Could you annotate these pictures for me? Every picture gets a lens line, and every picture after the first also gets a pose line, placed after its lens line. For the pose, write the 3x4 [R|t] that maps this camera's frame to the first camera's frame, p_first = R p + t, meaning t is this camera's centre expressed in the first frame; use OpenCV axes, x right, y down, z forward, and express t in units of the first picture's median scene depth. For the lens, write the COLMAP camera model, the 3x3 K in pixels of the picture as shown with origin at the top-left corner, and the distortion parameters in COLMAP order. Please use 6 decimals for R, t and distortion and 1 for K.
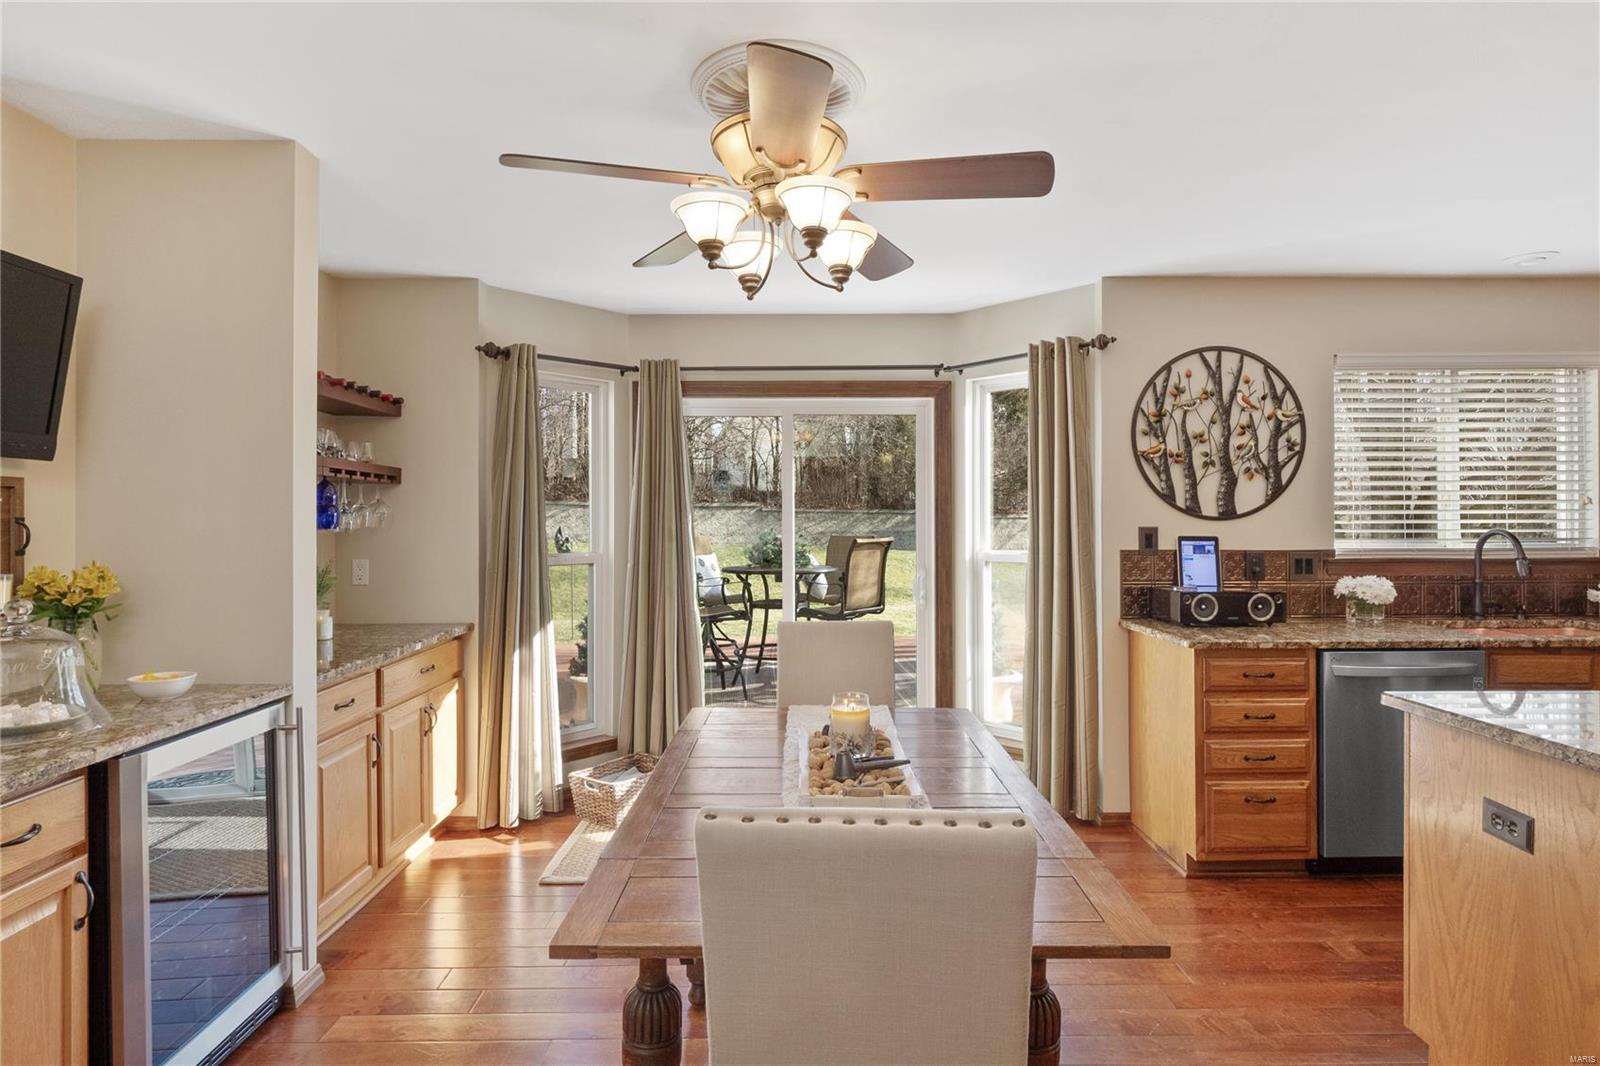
lens RADIAL K [[852.9, 0, 809.3], [0, 852.9, 521.8], [0, 0, 1]] dist [-0.004111, 0.000030]
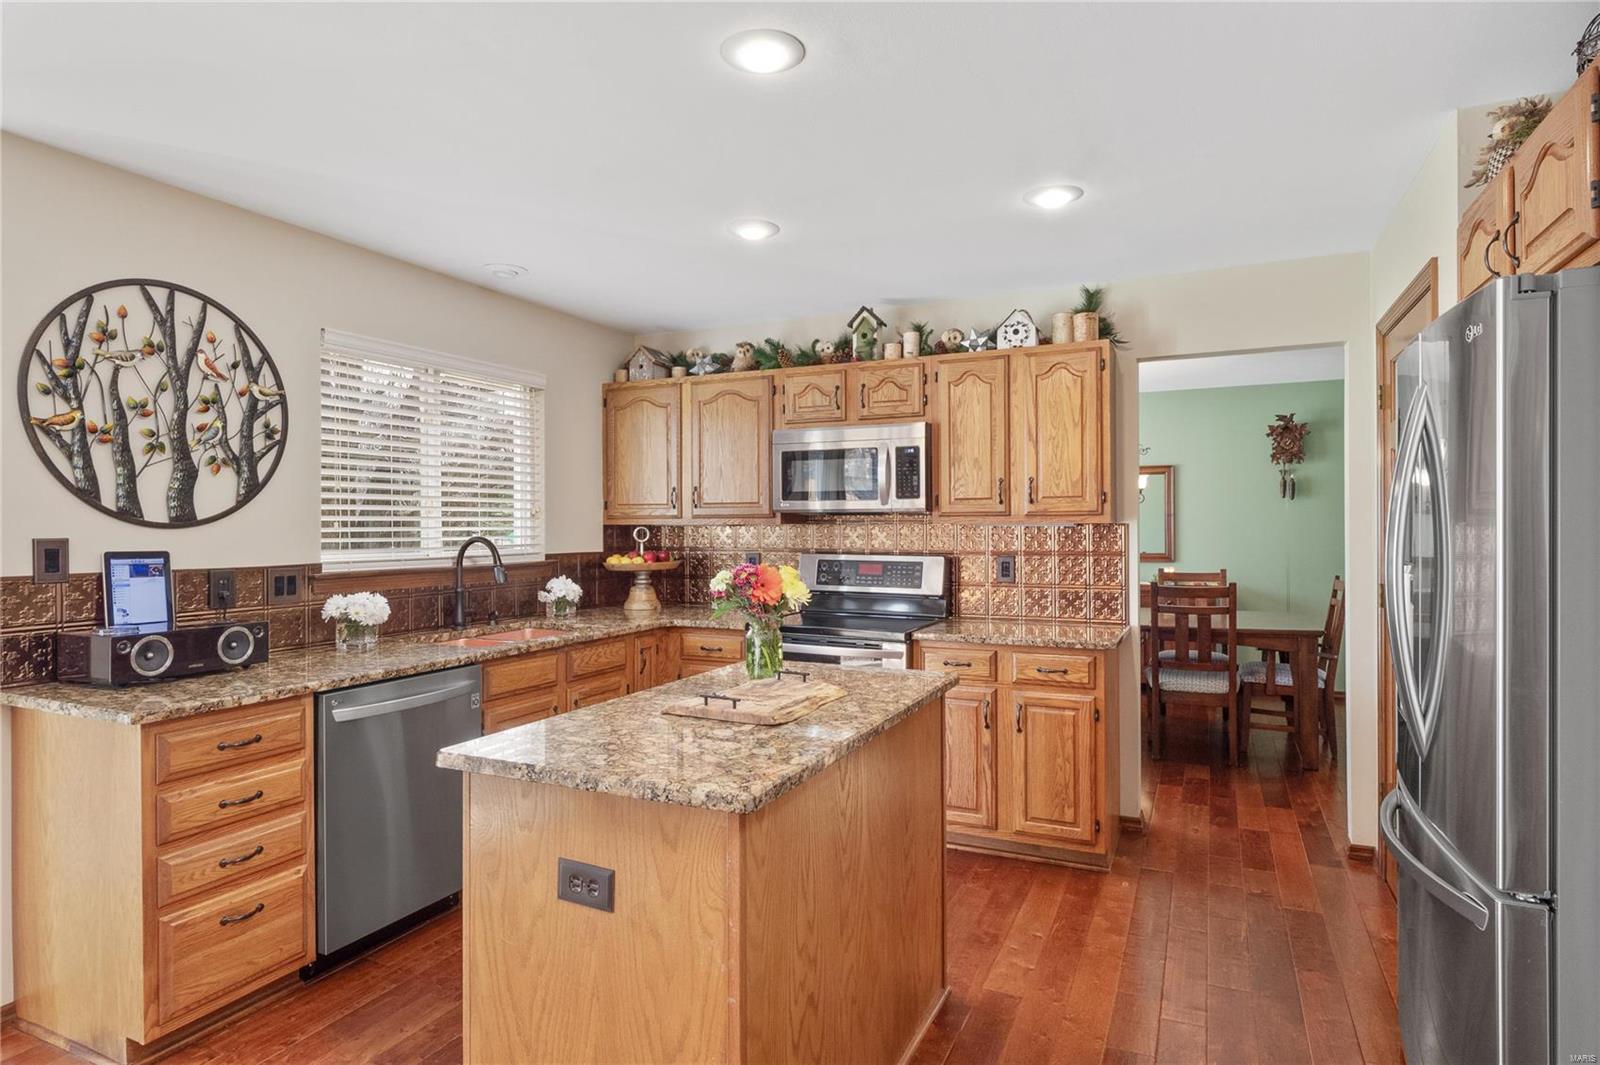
lens RADIAL K [[852.9, 0, 769.5], [0, 852.9, 522.6], [0, 0, 1]] dist [-0.004111, 0.000030]
pose [[0.450986, 0.003651, 0.892524, 0.074054], [0.003367, 0.999978, -0.005791, -0.000674], [-0.892525, 0.005617, 0.450963, 0.237098]]
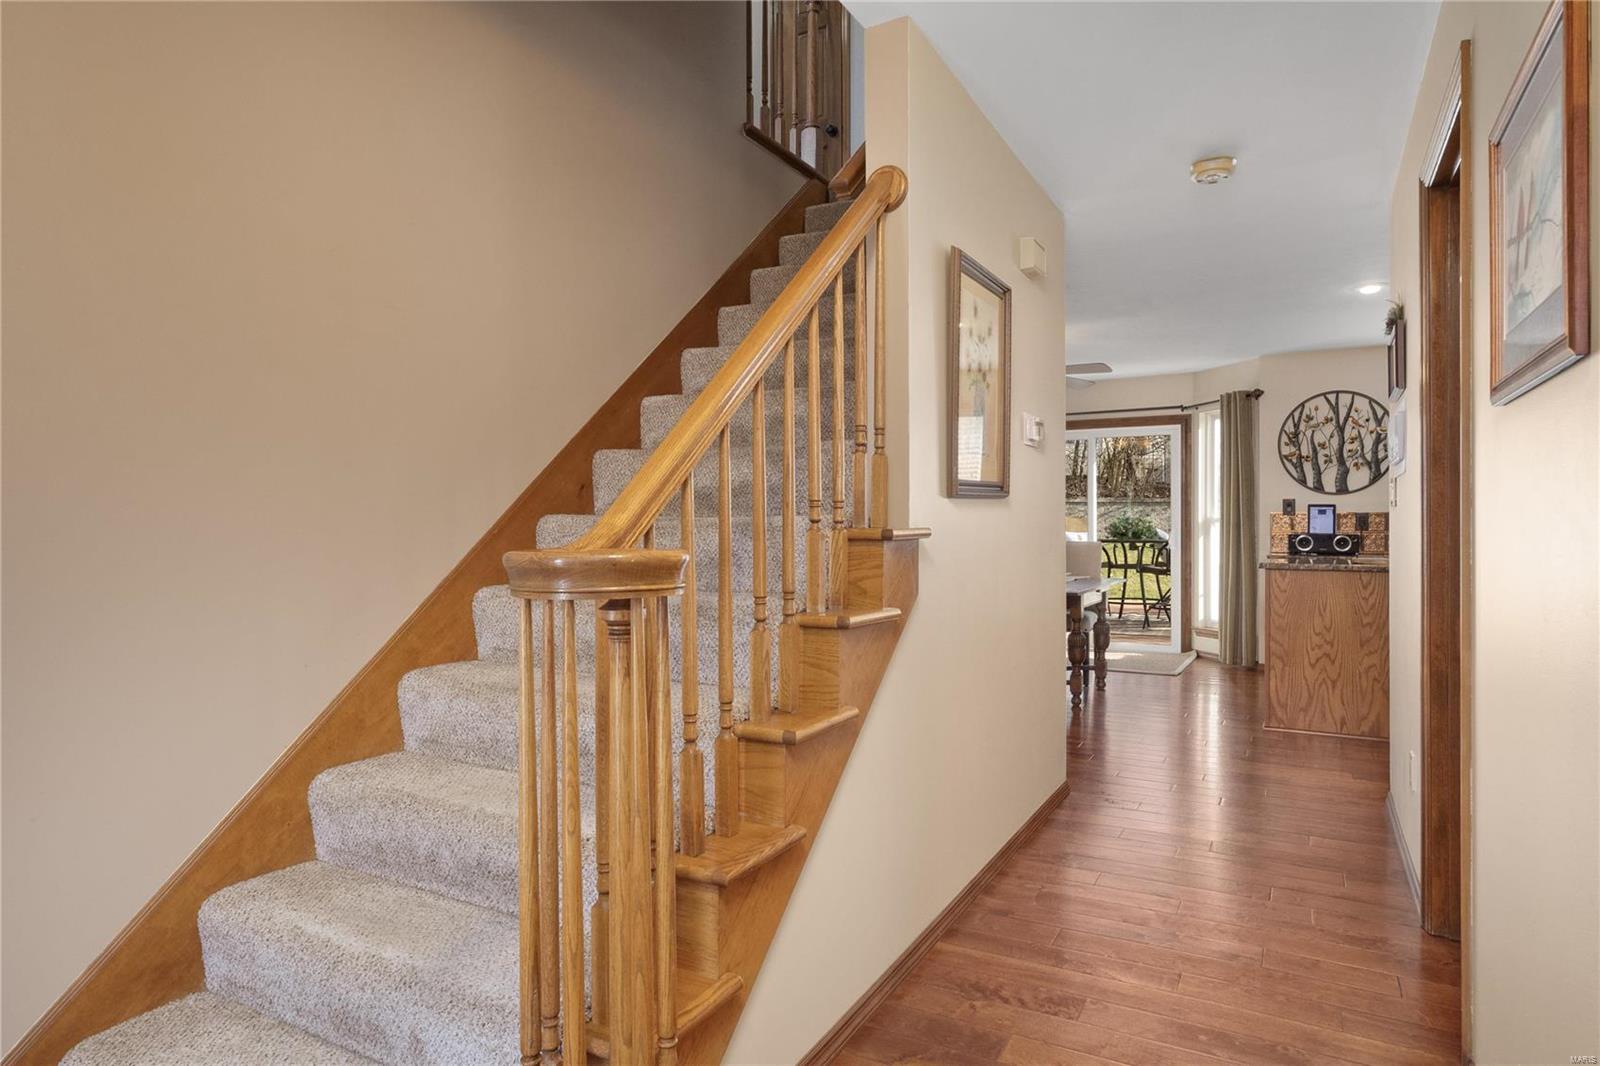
lens RADIAL K [[935.6, 0, 837.0], [0, 935.6, 536.1], [0, 0, 1]] dist [0.004466, -0.003256]
pose [[0.886727, 0.009826, -0.462189, 0.463501], [-0.006886, 0.999944, 0.008047, 0.071131], [0.462242, -0.003953, 0.886745, -1.080860]]
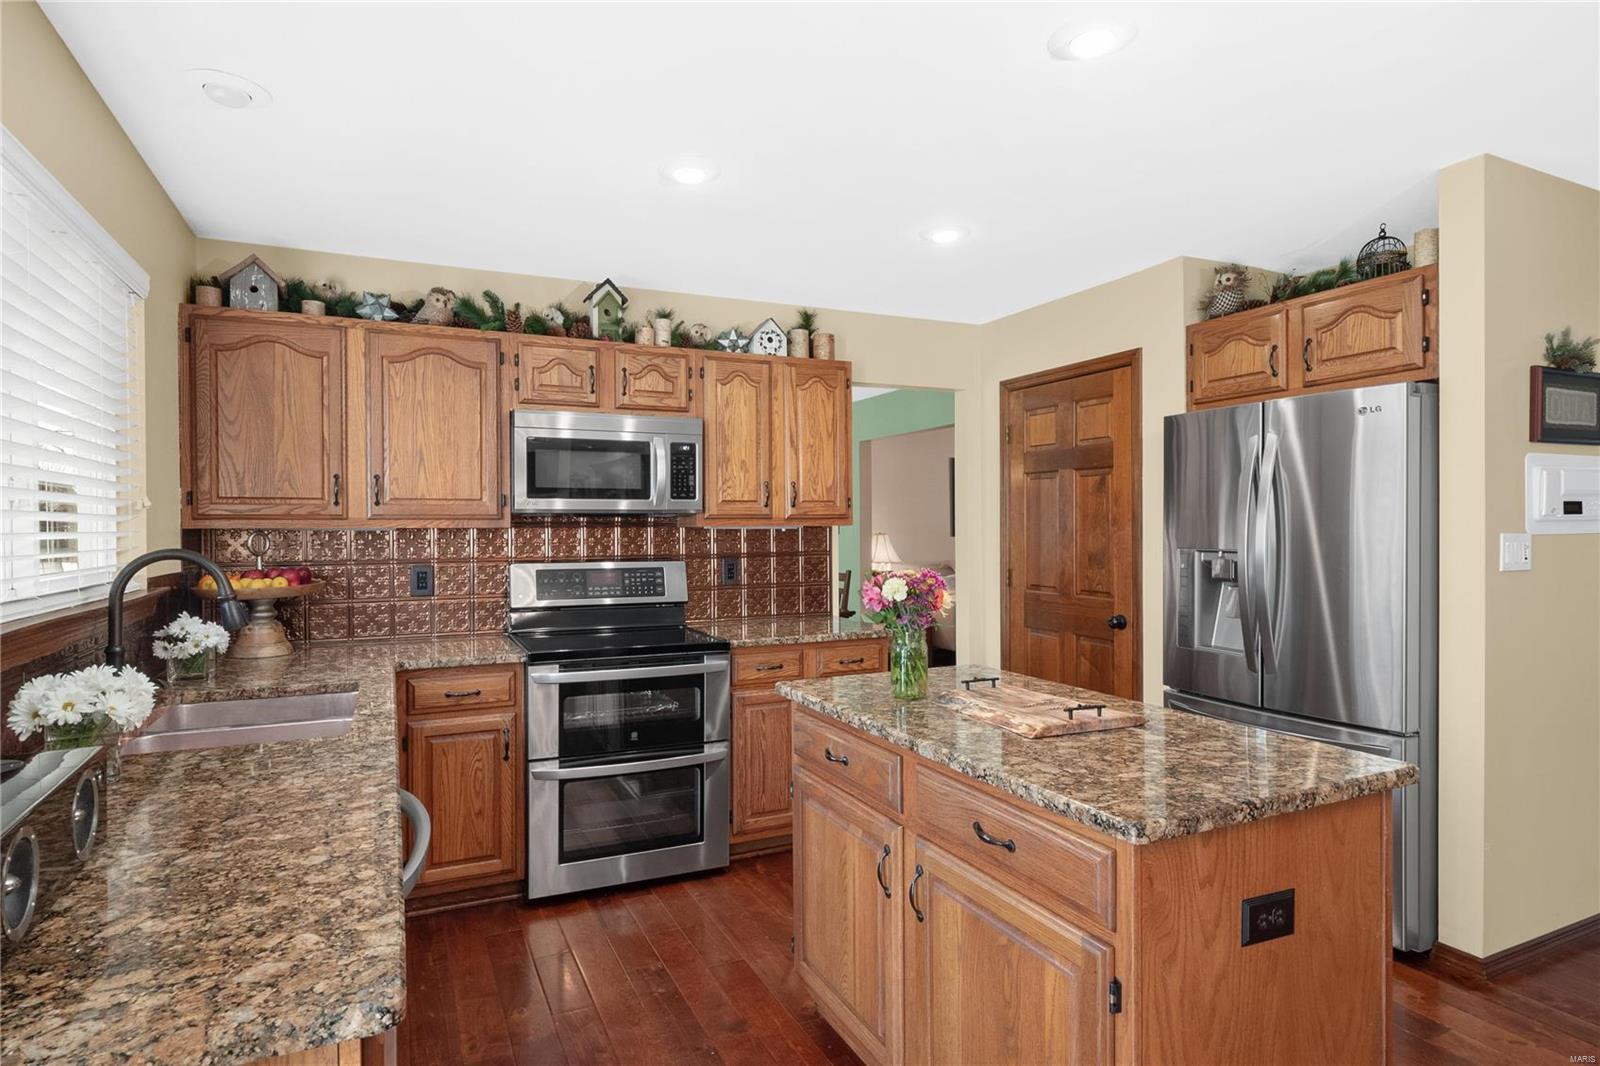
lens RADIAL K [[852.9, 0, 808.7], [0, 852.9, 530.7], [0, 0, 1]] dist [-0.004111, 0.000030]
pose [[-0.396837, 0.000411, 0.917889, 0.144725], [0.008402, 0.999960, 0.003184, -0.002034], [-0.917851, 0.008976, -0.396824, 0.902929]]
